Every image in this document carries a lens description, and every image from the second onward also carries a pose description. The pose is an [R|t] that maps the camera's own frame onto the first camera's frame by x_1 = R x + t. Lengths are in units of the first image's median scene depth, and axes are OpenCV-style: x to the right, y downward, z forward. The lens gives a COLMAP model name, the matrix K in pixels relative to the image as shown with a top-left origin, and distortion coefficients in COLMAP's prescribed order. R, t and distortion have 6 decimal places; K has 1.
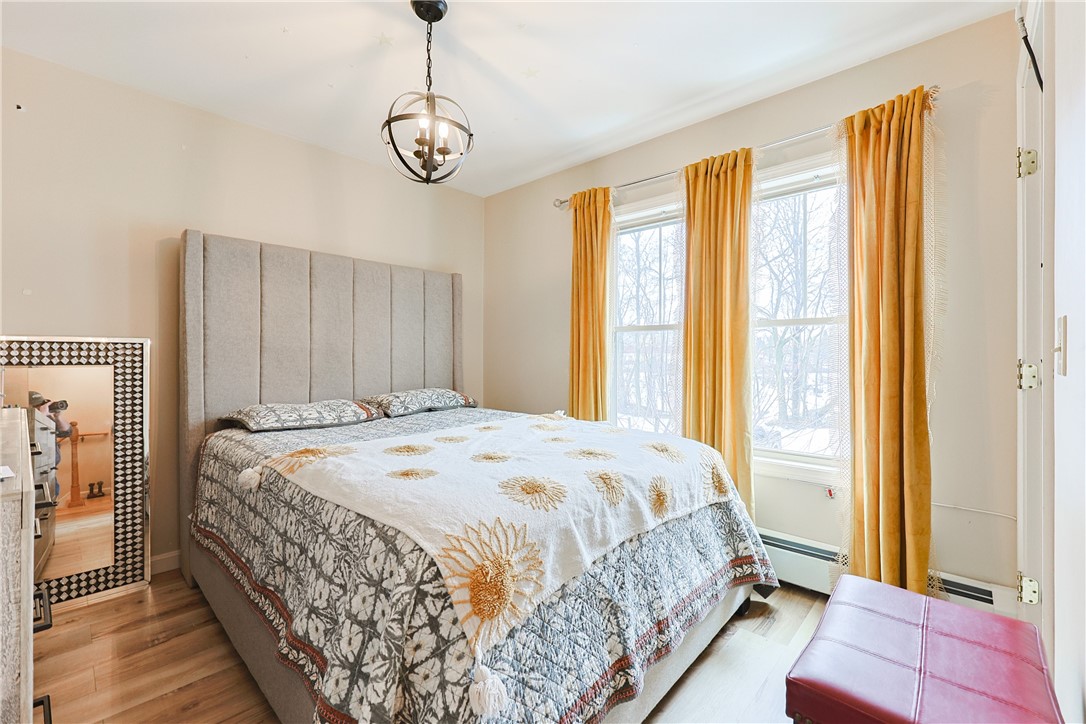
lens RADIAL K [[460.0, 0, 536.8], [0, 460.0, 357.2], [0, 0, 1]] dist [-0.004060, -0.000455]
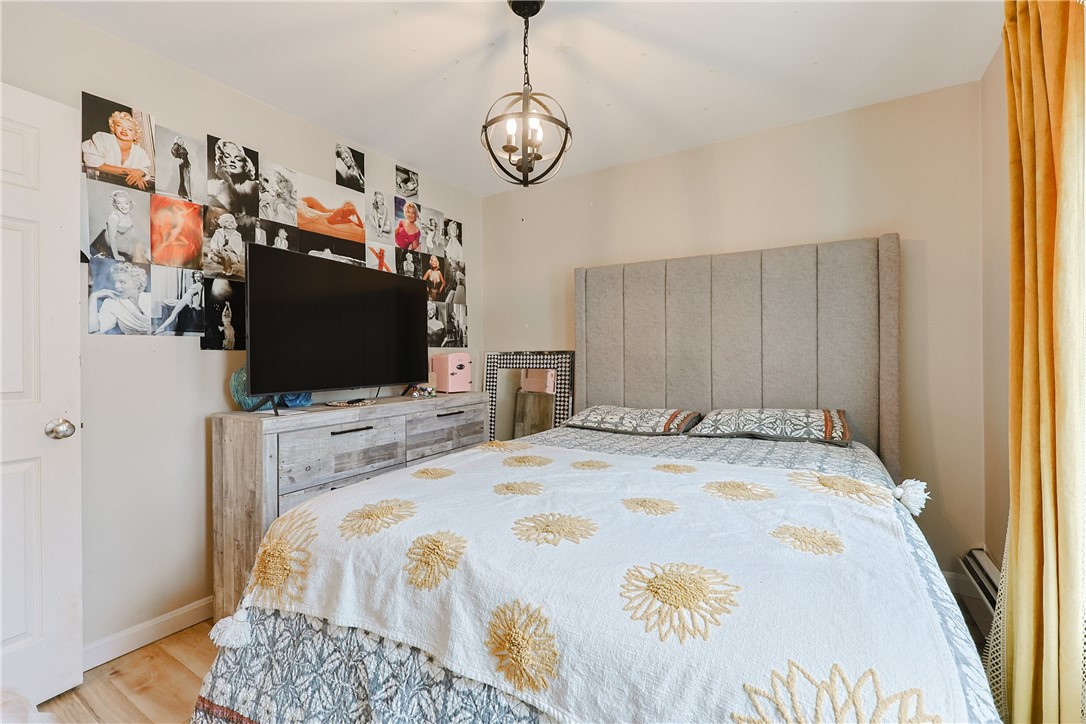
lens RADIAL K [[460.0, 0, 540.4], [0, 460.0, 359.3], [0, 0, 1]] dist [-0.004060, -0.000455]
pose [[0.207646, -0.001641, -0.978203, 0.430992], [-0.000125, 0.999999, -0.001704, -0.010033], [0.978204, 0.000476, 0.207645, 0.506364]]
